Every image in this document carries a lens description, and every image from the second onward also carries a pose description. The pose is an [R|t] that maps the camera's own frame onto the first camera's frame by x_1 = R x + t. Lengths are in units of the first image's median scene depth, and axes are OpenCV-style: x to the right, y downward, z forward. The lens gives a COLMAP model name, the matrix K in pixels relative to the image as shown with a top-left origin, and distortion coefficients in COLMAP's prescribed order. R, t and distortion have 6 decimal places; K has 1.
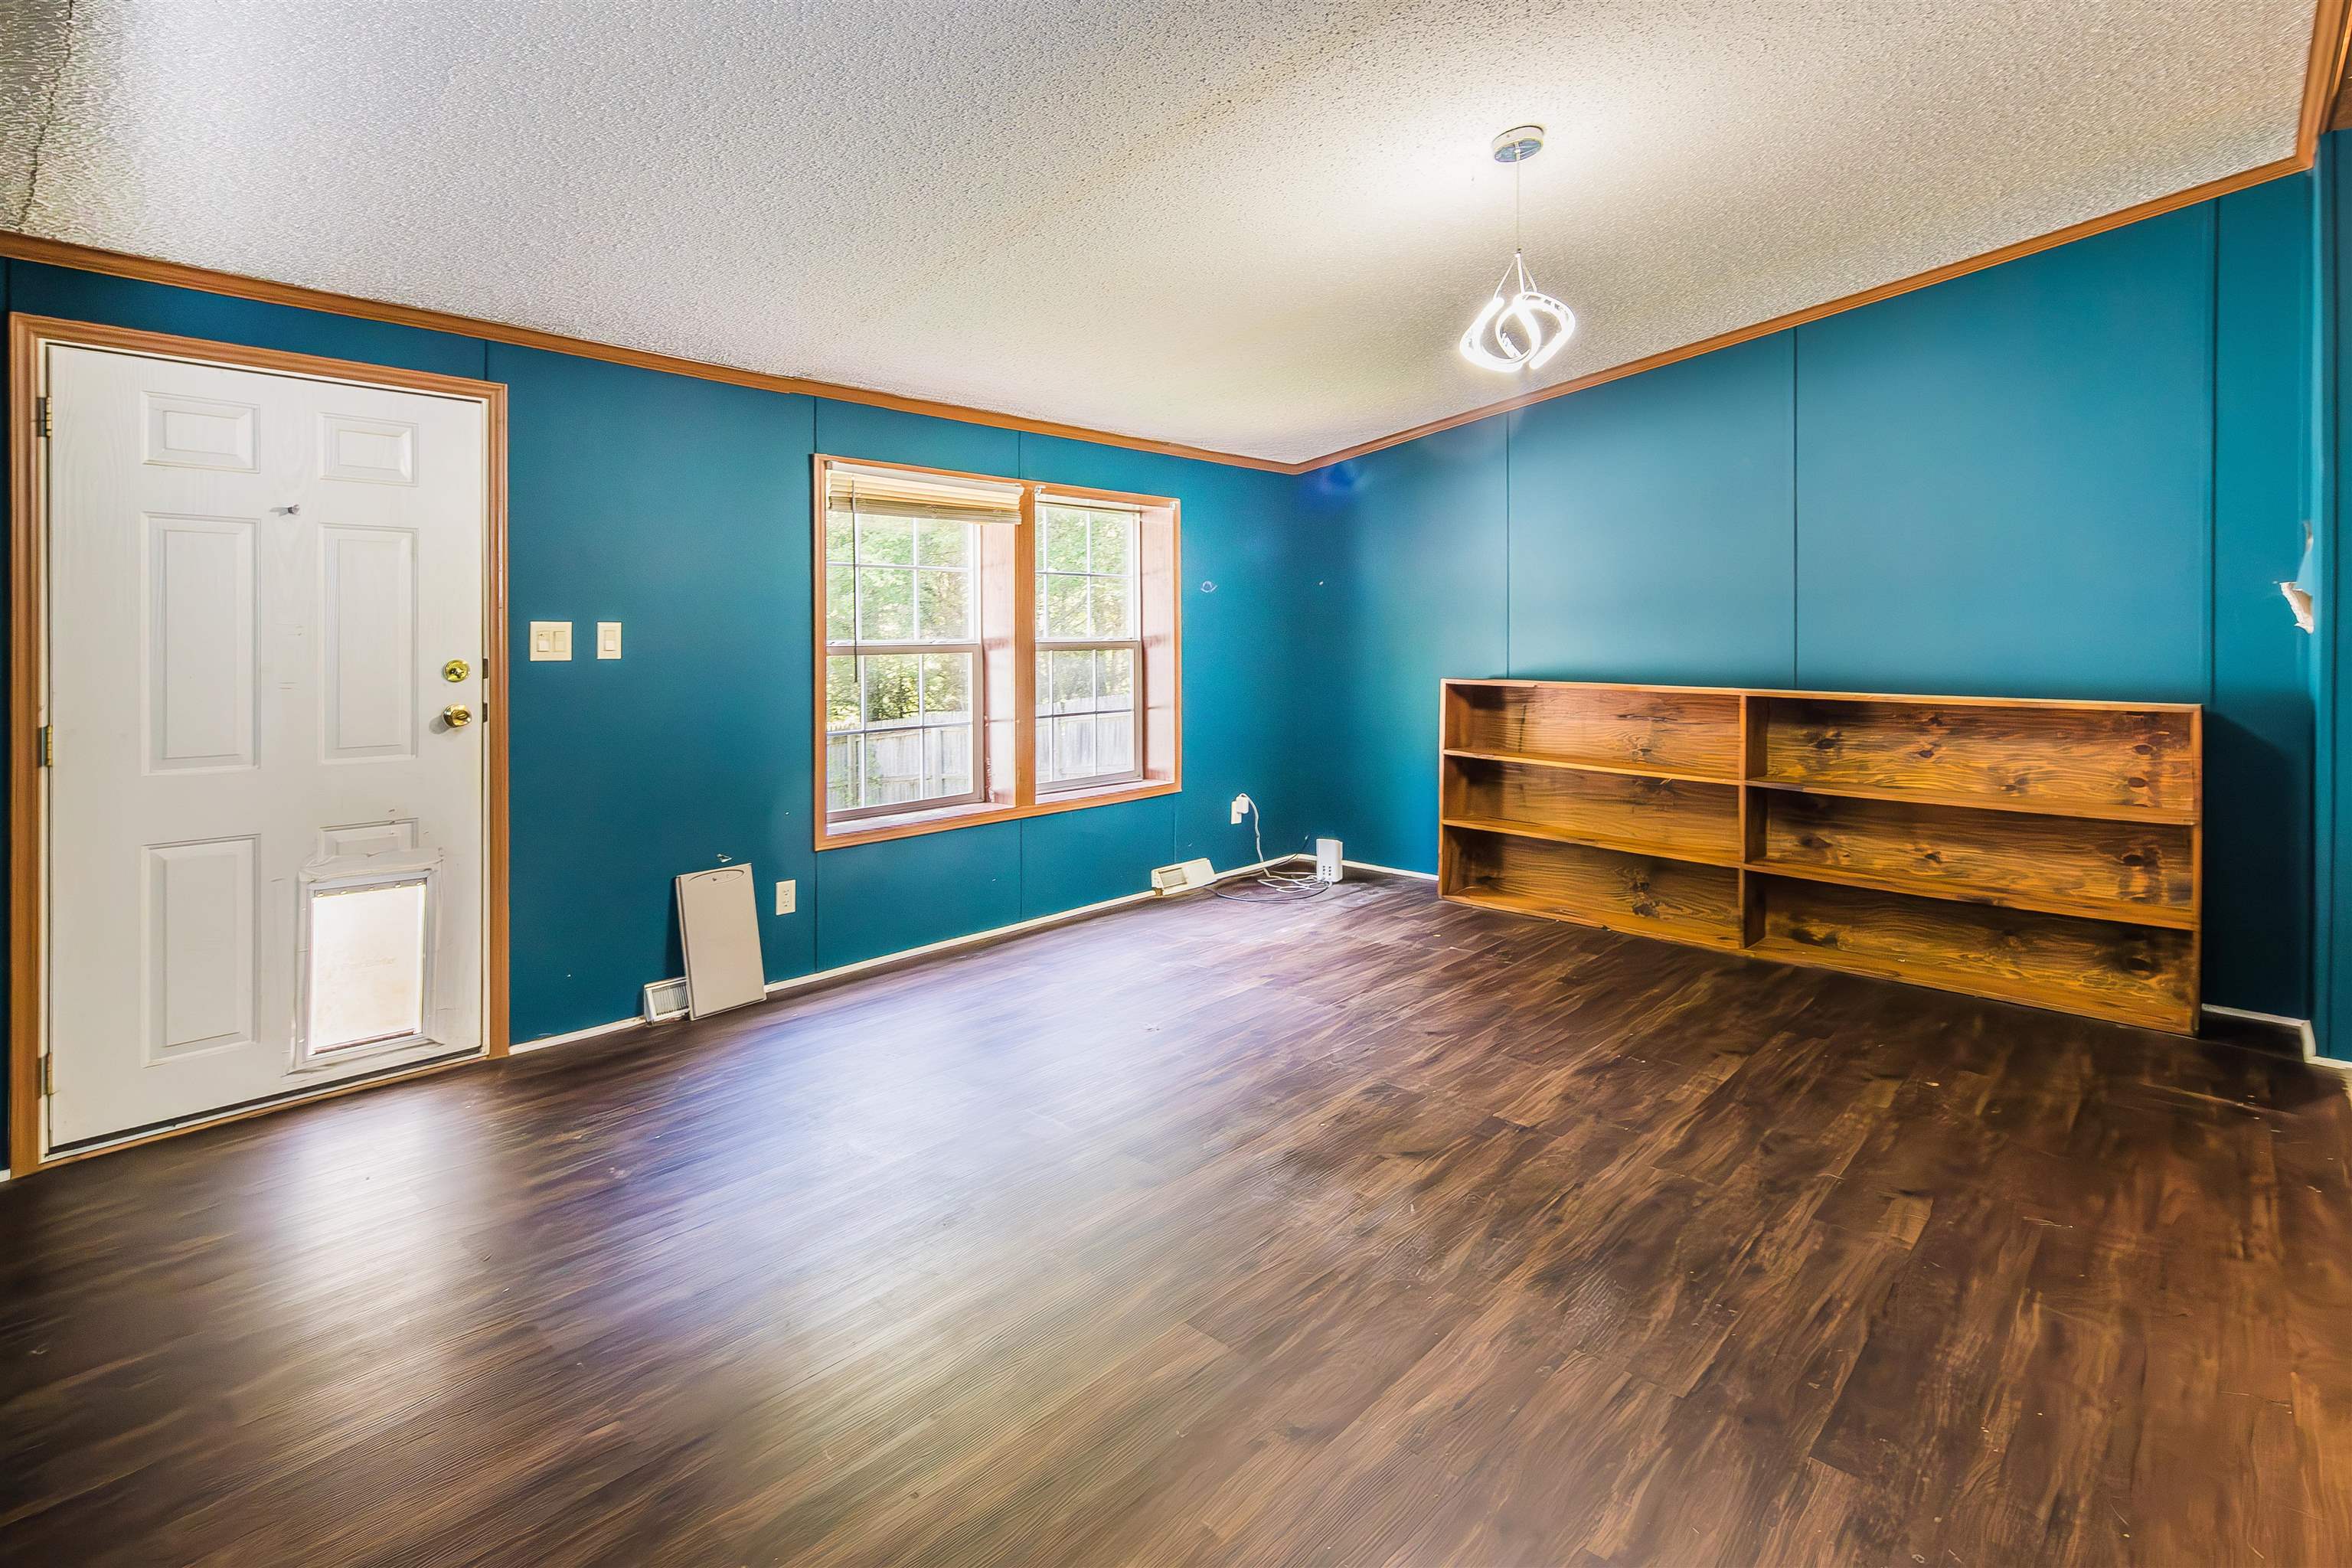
lens RADIAL K [[1148.2, 0, 1177.9], [0, 1148.2, 639.1], [0, 0, 1]] dist [0.004296, -0.000553]
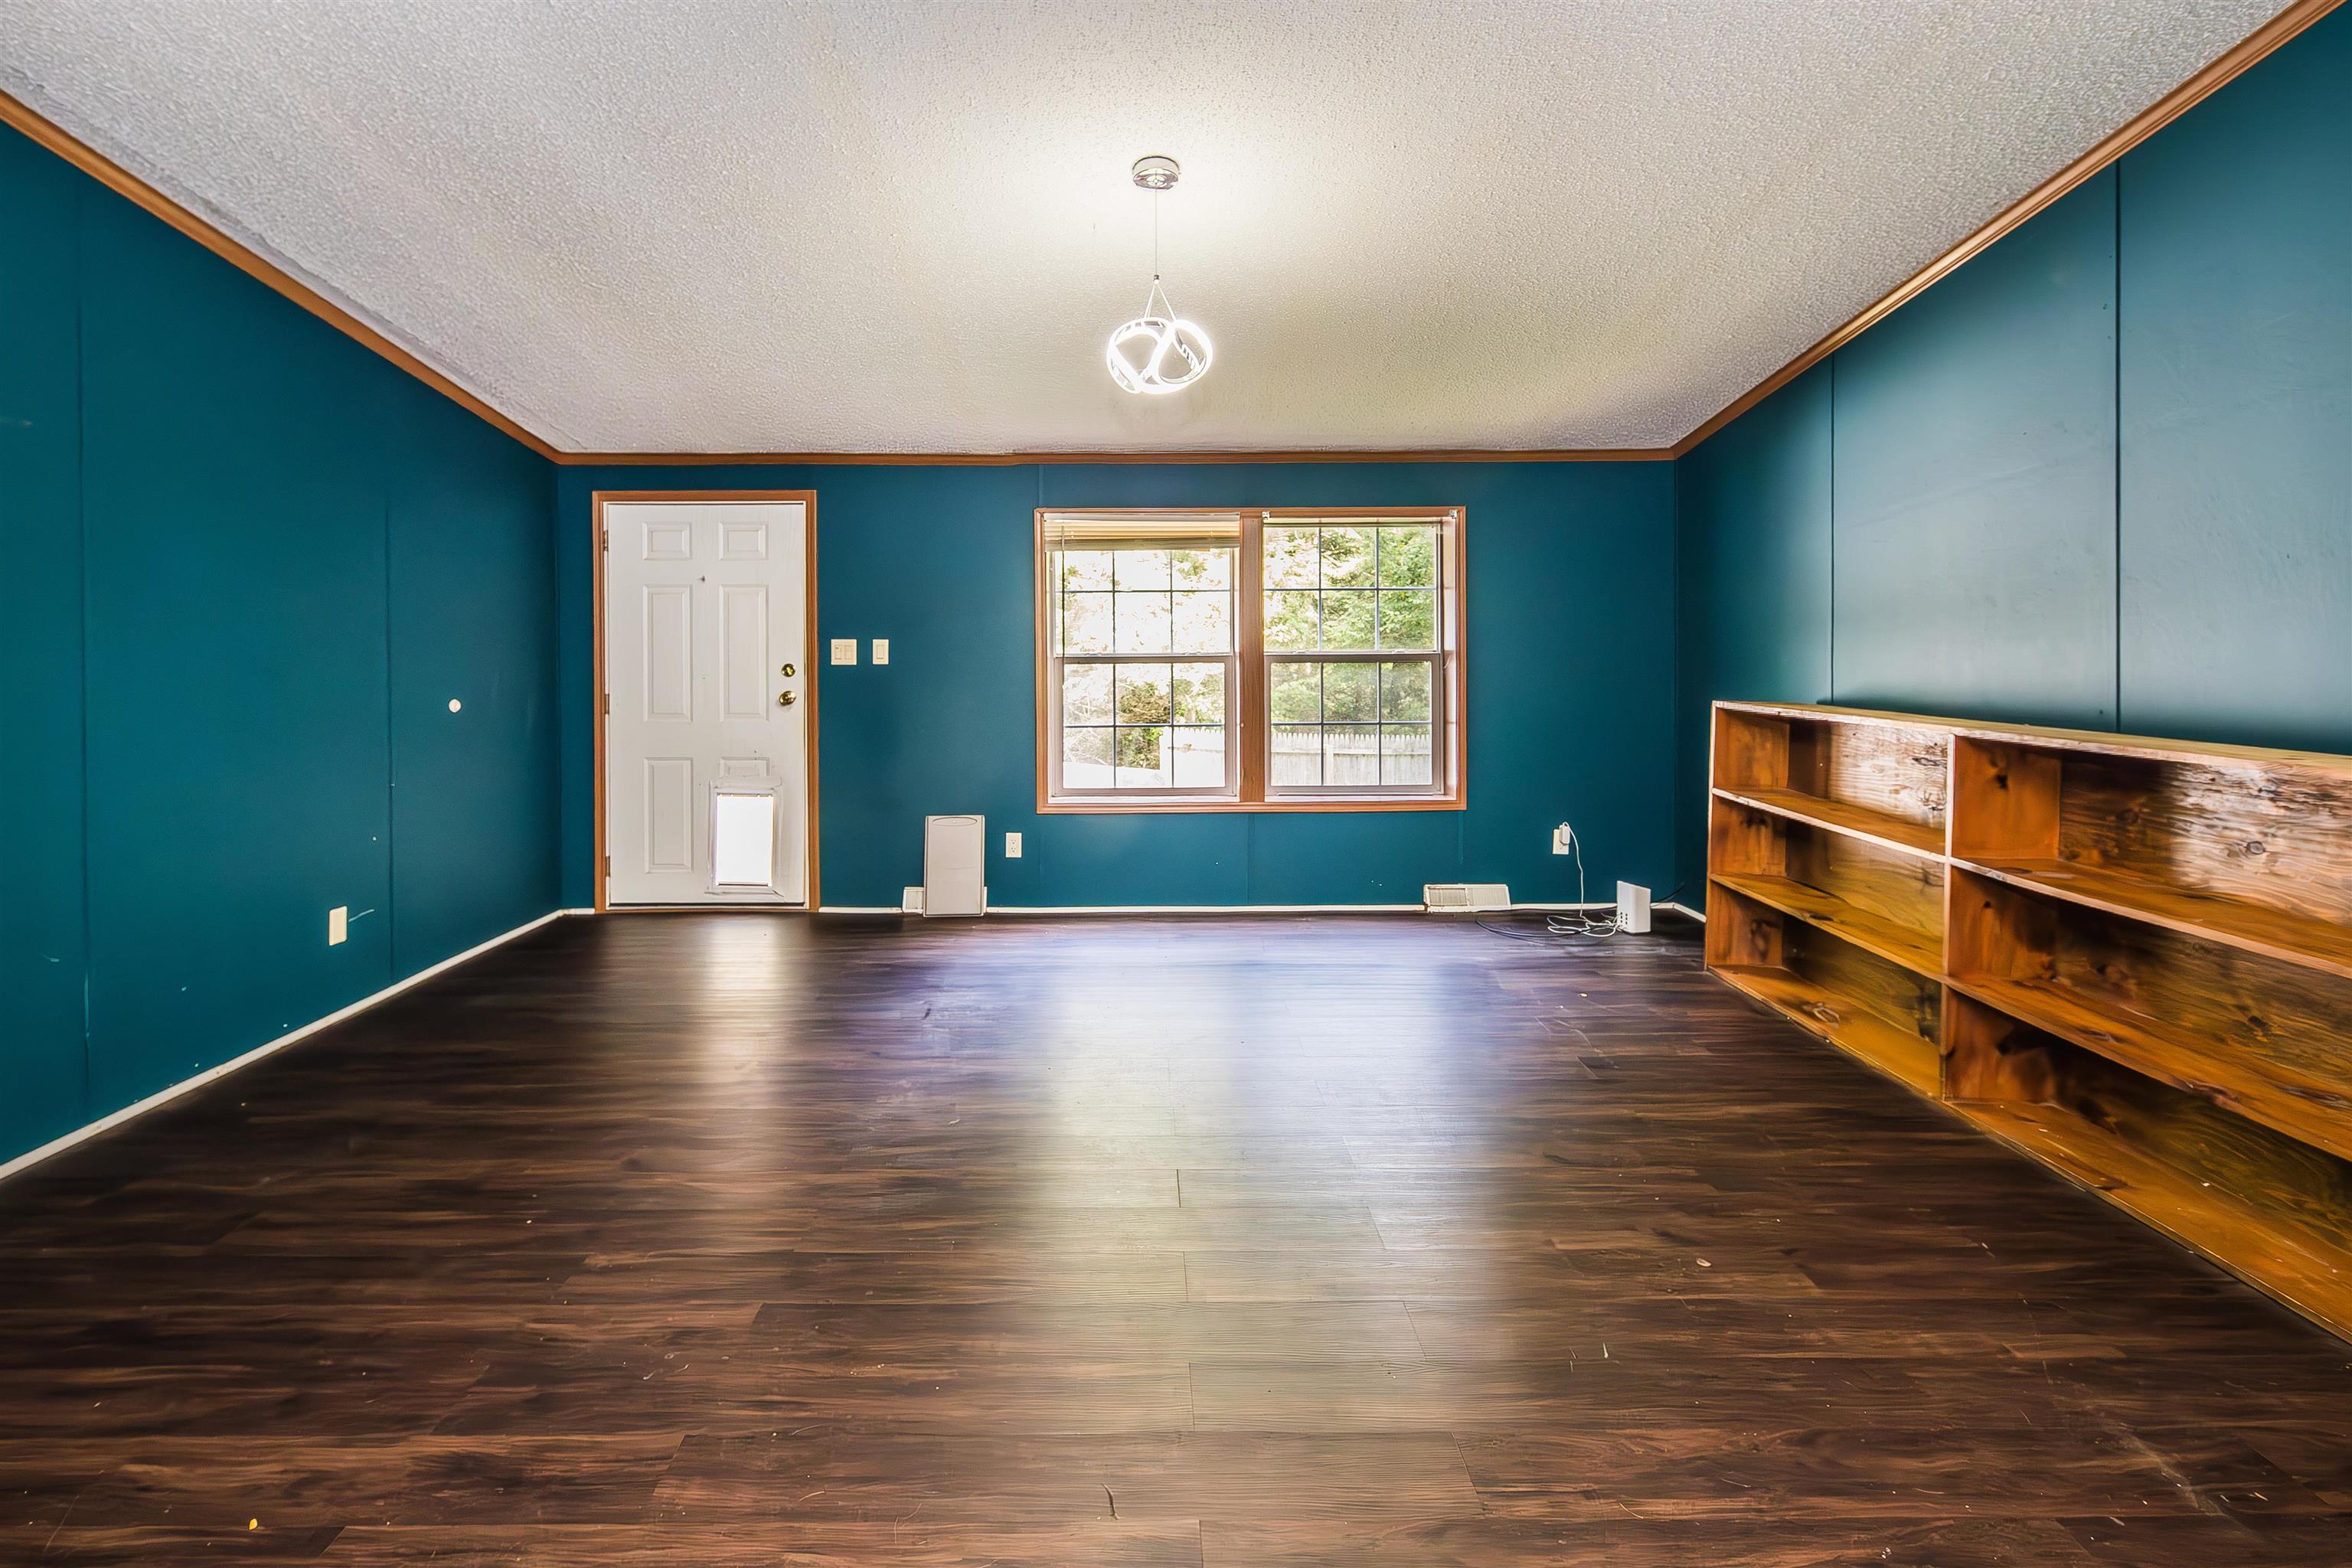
lens RADIAL K [[1199.1, 0, 1198.6], [0, 1199.1, 671.1], [0, 0, 1]] dist [0.003826, -0.000913]
pose [[0.685434, 0.012990, -0.728019, 0.877204], [-0.001792, 0.999868, 0.016154, 0.000312], [0.728133, -0.009768, 0.685367, 0.221119]]
